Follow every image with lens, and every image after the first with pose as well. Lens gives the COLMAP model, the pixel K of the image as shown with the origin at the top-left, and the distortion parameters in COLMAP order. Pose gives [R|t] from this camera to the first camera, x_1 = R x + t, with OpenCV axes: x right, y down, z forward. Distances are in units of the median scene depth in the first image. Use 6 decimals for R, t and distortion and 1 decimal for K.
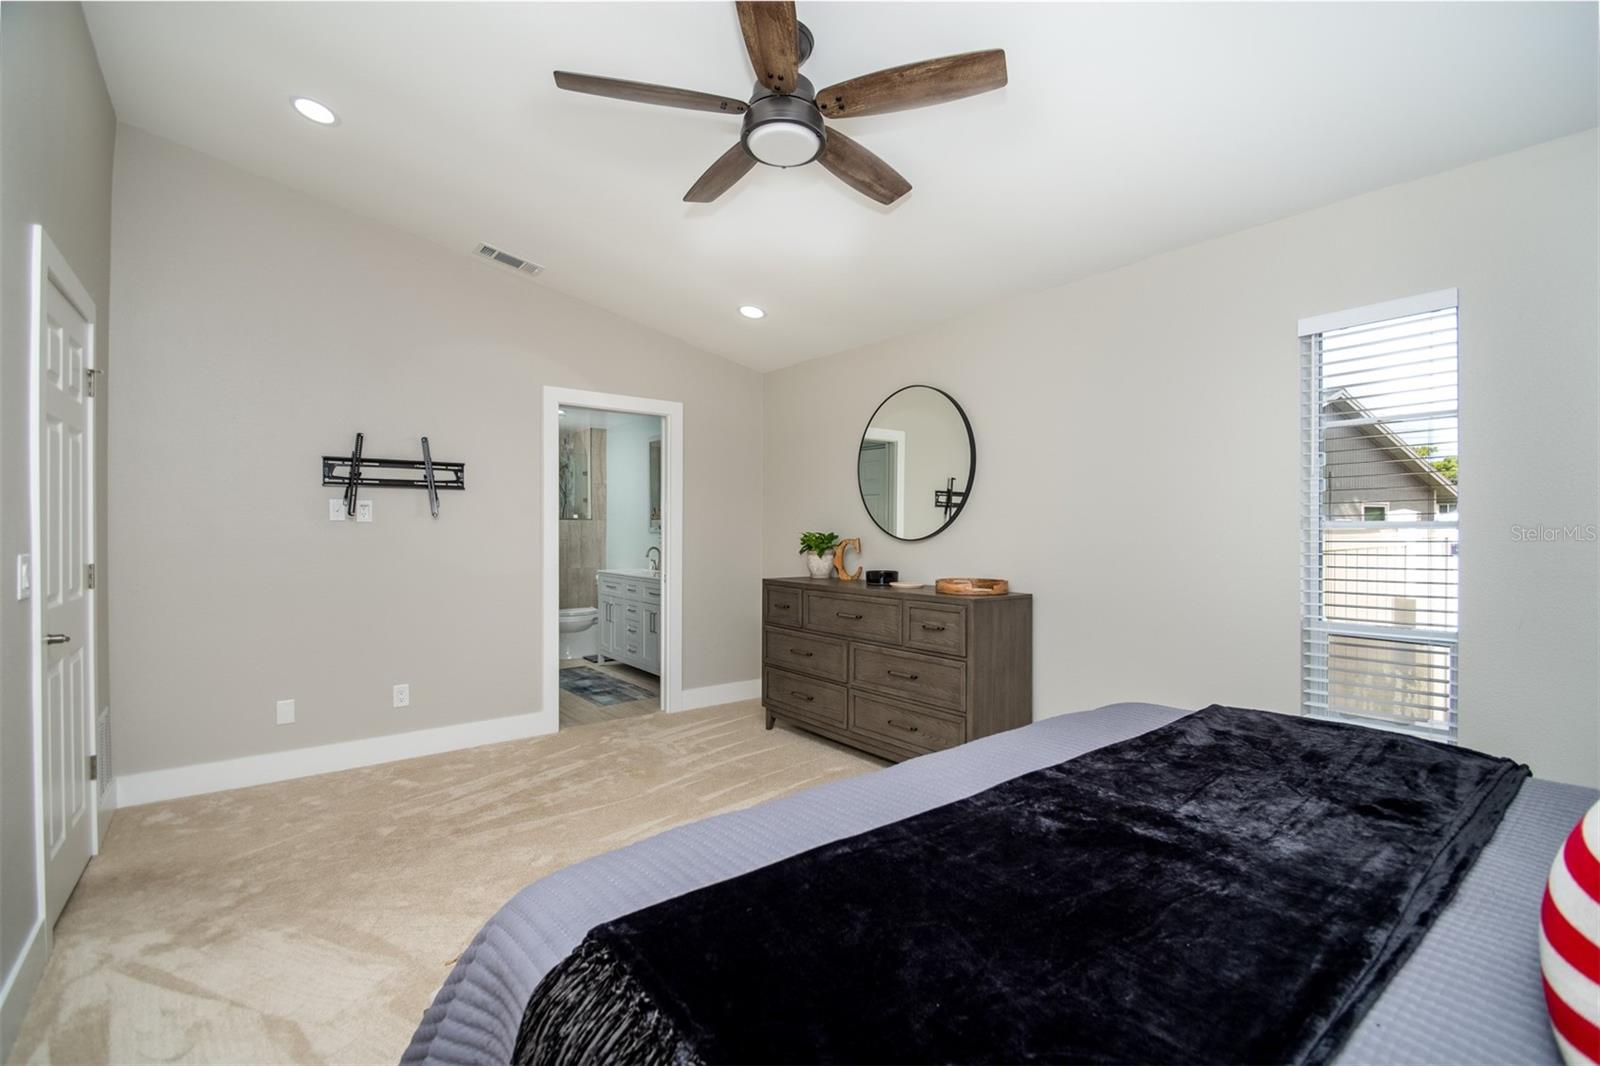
lens RADIAL K [[715.0, 0, 801.1], [0, 715.0, 530.9], [0, 0, 1]] dist [-0.013286, -0.004056]
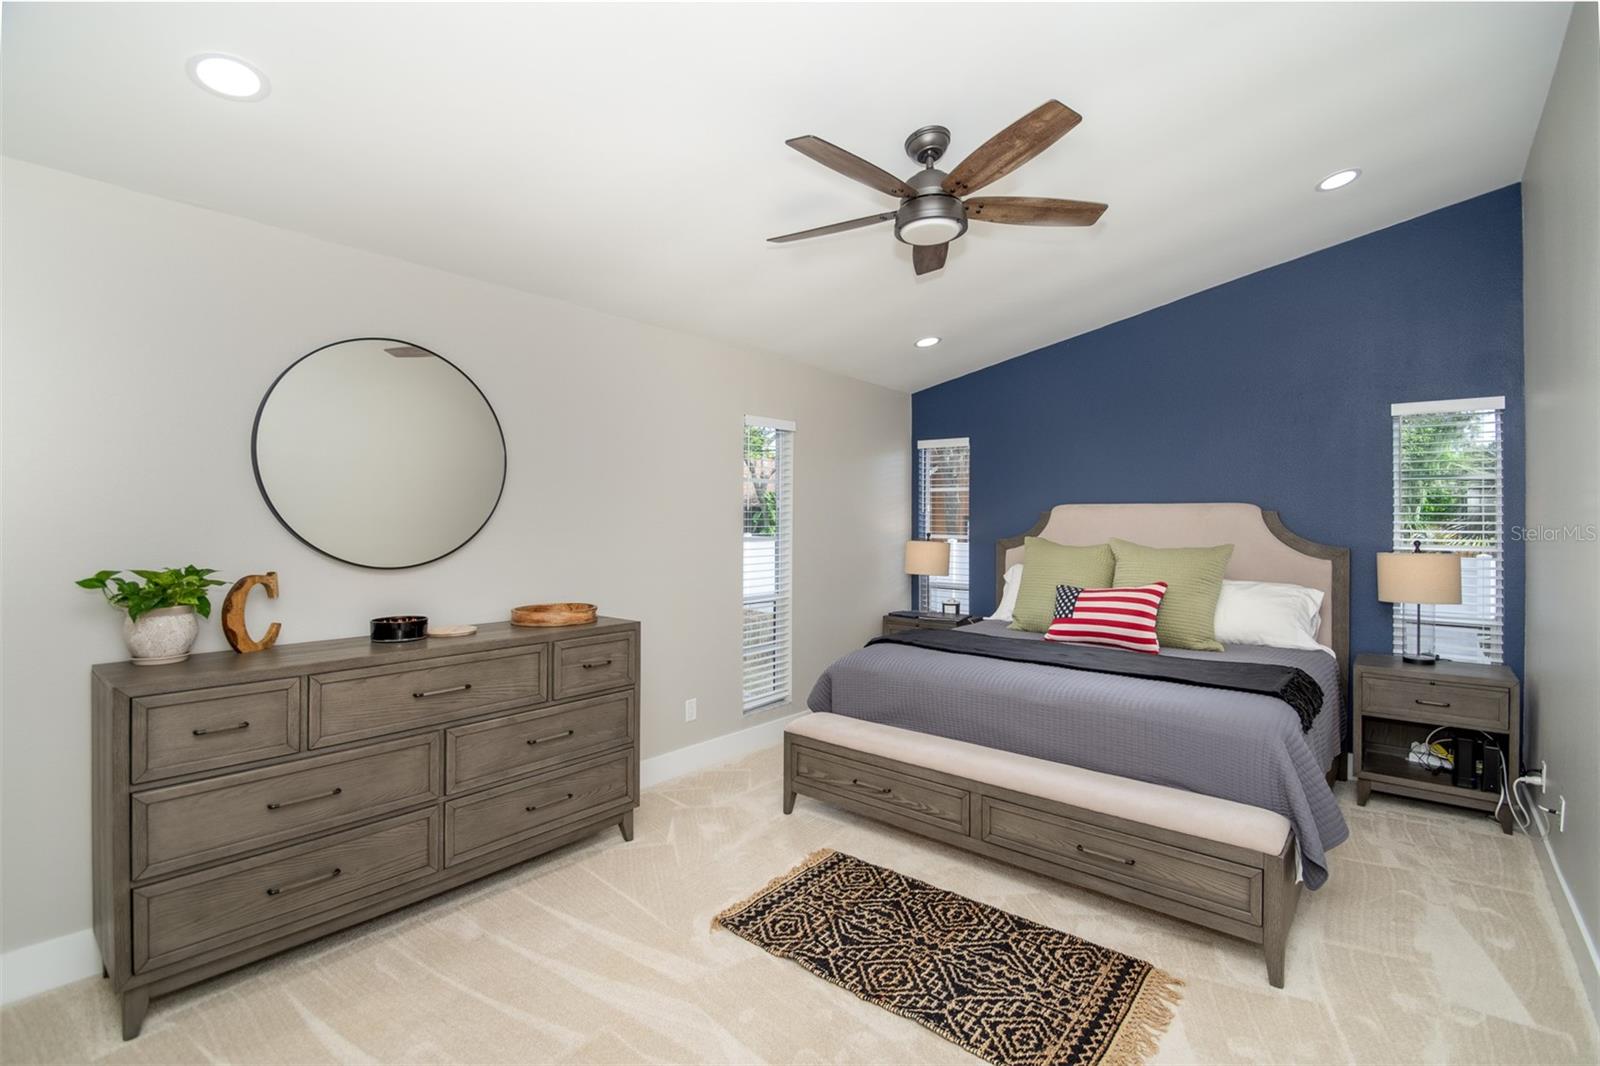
lens RADIAL K [[715.0, 0, 802.1], [0, 715.0, 507.0], [0, 0, 1]] dist [-0.013286, -0.004056]
pose [[-0.205554, 0.017822, 0.978483, -0.623298], [-0.003139, 0.999817, -0.018870, -0.034550], [-0.978641, -0.006951, -0.205460, 0.811014]]
